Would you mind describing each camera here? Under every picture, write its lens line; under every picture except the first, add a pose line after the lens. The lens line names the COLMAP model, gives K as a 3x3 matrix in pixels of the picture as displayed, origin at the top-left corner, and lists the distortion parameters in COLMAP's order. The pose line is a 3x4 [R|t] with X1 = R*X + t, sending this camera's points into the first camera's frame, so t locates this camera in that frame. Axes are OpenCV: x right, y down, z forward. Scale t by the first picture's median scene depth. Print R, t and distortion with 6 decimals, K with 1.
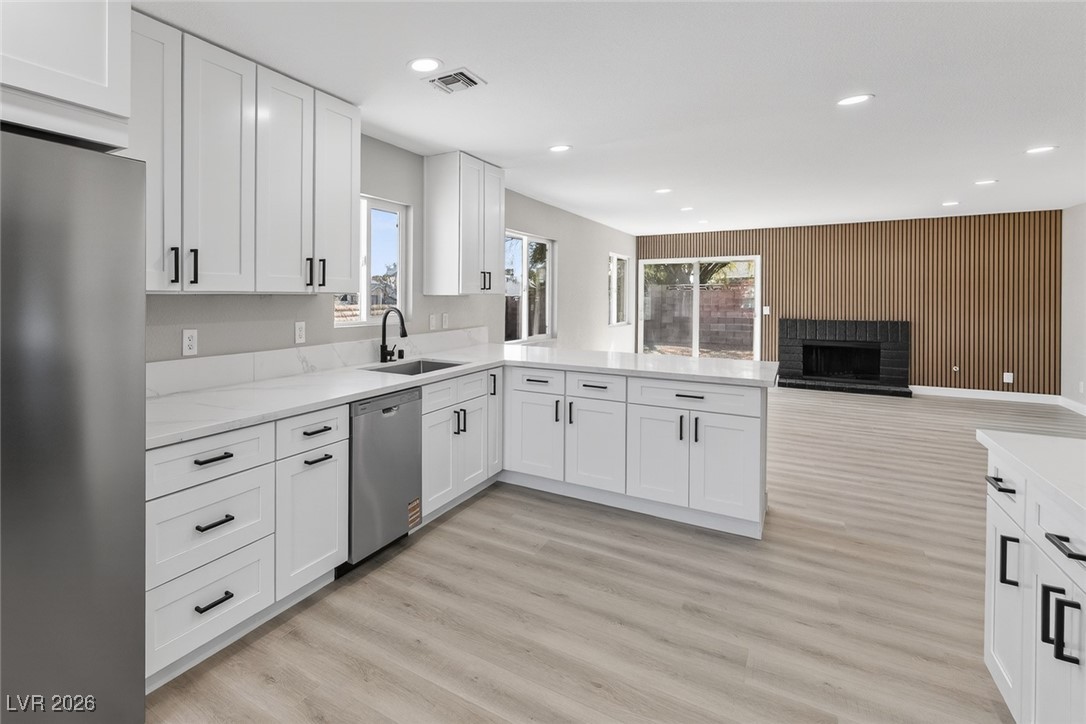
lens RADIAL K [[550.5, 0, 369.9], [0, 550.5, 301.3], [0, 0, 1]] dist [0.000653, -0.000720]
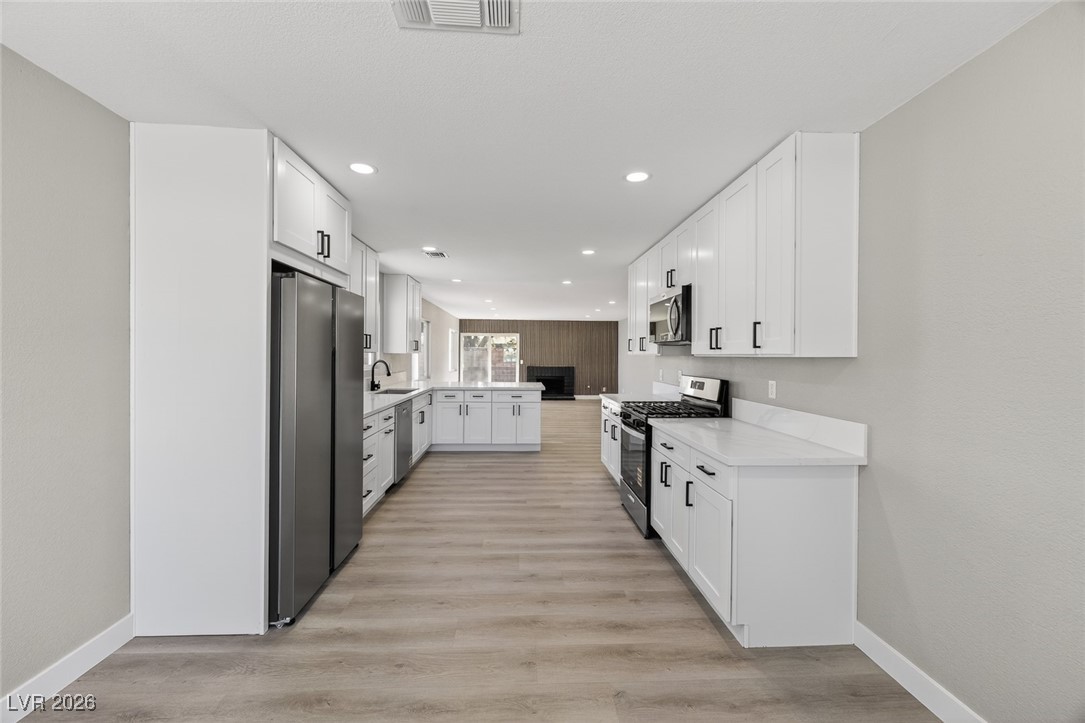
lens RADIAL K [[419.0, 0, 538.5], [0, 419.0, 359.0], [0, 0, 1]] dist [0.000132, -0.000797]
pose [[0.760550, -0.001453, 0.649278, -0.432352], [-0.000868, 0.999994, 0.003255, 0.002571], [-0.649279, -0.003040, 0.760544, -0.363107]]
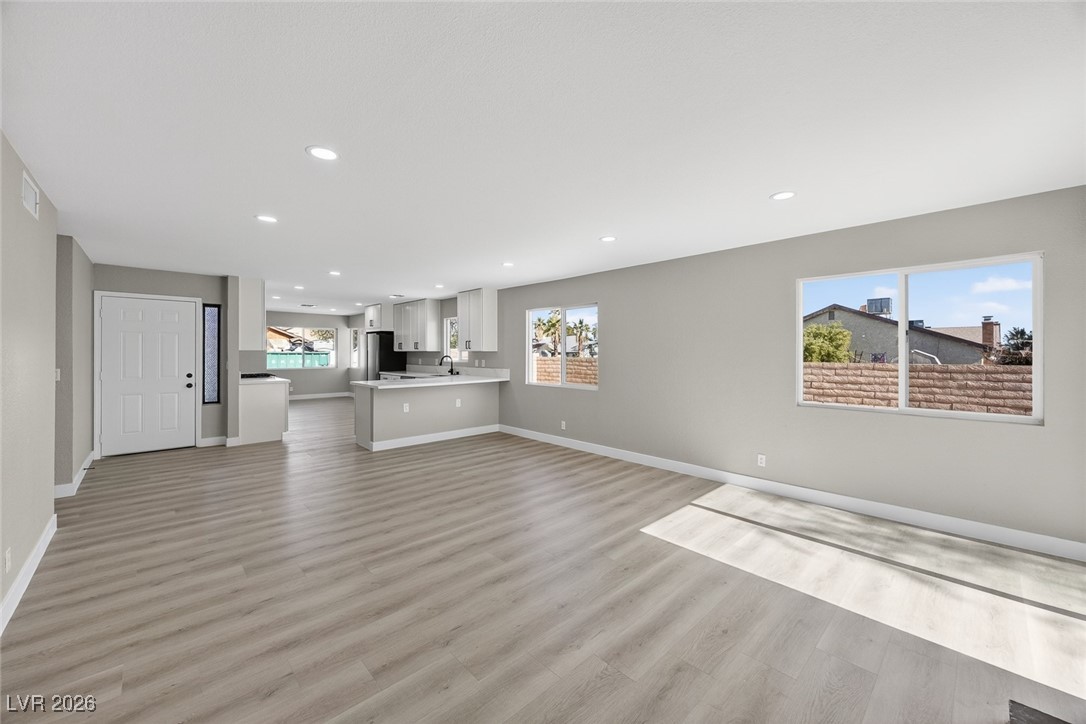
lens RADIAL K [[419.4, 0, 544.4], [0, 419.4, 353.9], [0, 0, 1]] dist [0.000132, -0.000797]
pose [[-0.153823, -0.002190, -0.988096, 2.031308], [-0.013597, 0.999908, -0.000100, -0.005022], [0.988005, 0.013420, -0.153839, 1.744489]]
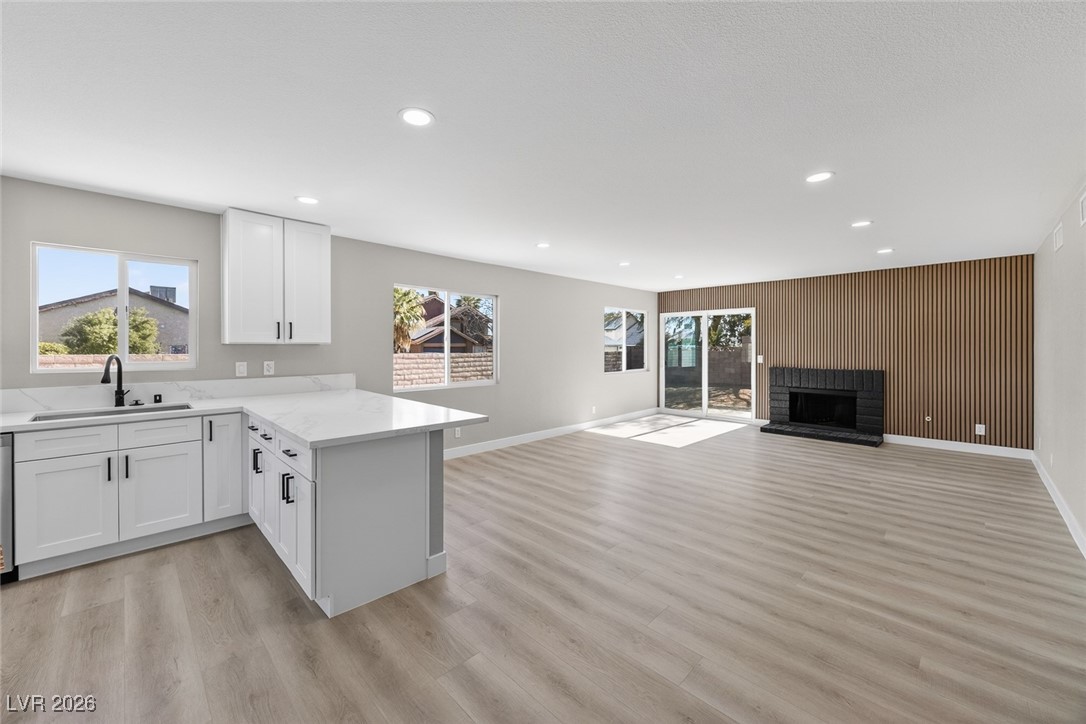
lens RADIAL K [[419.4, 0, 533.5], [0, 419.4, 349.8], [0, 0, 1]] dist [0.000132, -0.000797]
pose [[0.990825, 0.000893, -0.135151, 0.890947], [-0.001457, 0.999991, -0.004069, 0.003540], [0.135146, 0.004229, 0.990817, 0.296487]]
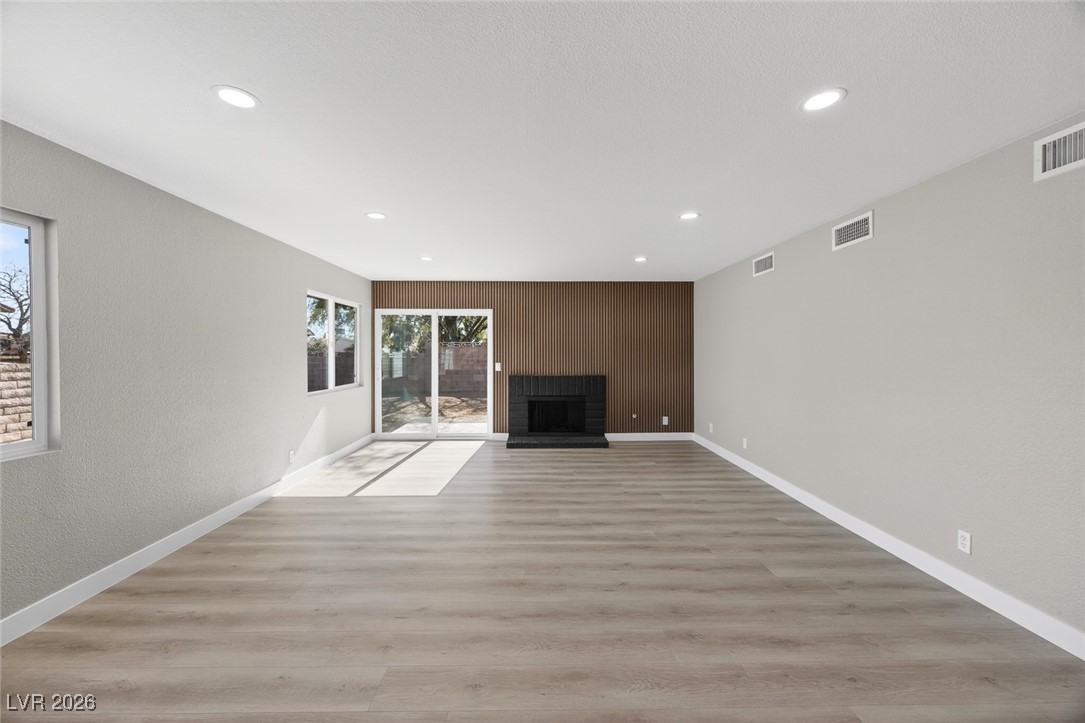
lens RADIAL K [[419.0, 0, 543.6], [0, 419.0, 358.7], [0, 0, 1]] dist [0.000132, -0.000797]
pose [[0.777182, -0.009083, 0.629211, 0.730562], [0.006742, 0.999959, 0.006107, -0.004104], [-0.629240, -0.000504, 0.777211, 0.866999]]
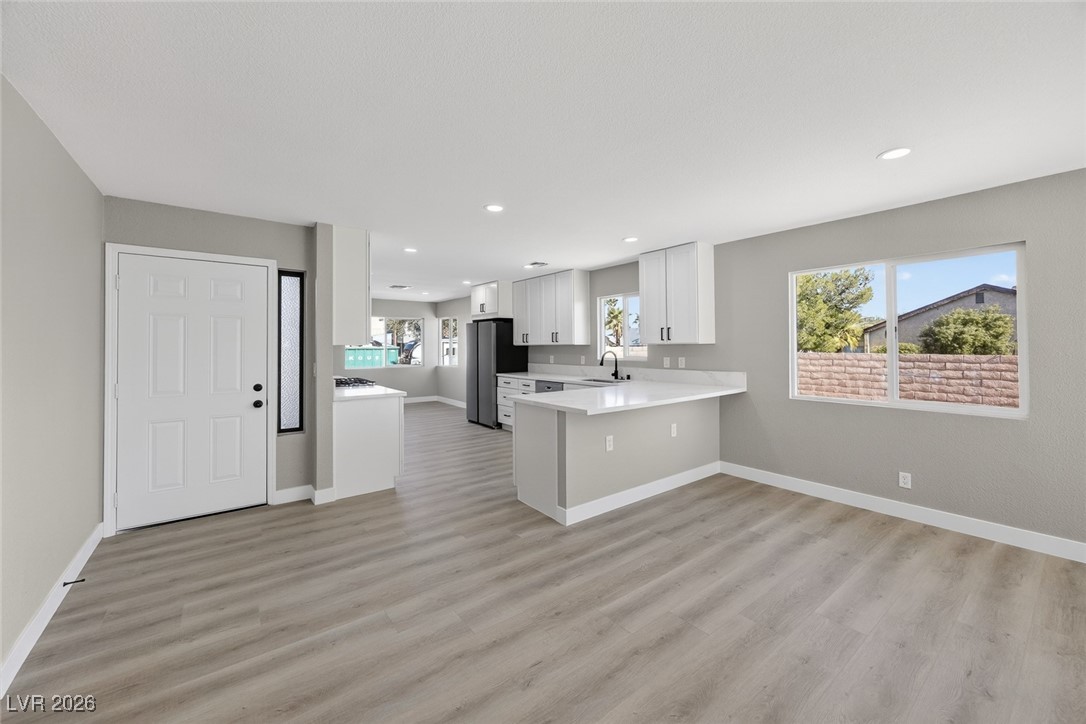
lens RADIAL K [[419.4, 0, 548.3], [0, 419.4, 341.7], [0, 0, 1]] dist [0.000132, -0.000797]
pose [[-0.245610, -0.014167, -0.969265, 1.470187], [-0.006304, 0.999895, -0.013017, -0.001586], [0.969348, 0.002913, -0.245673, 1.090749]]
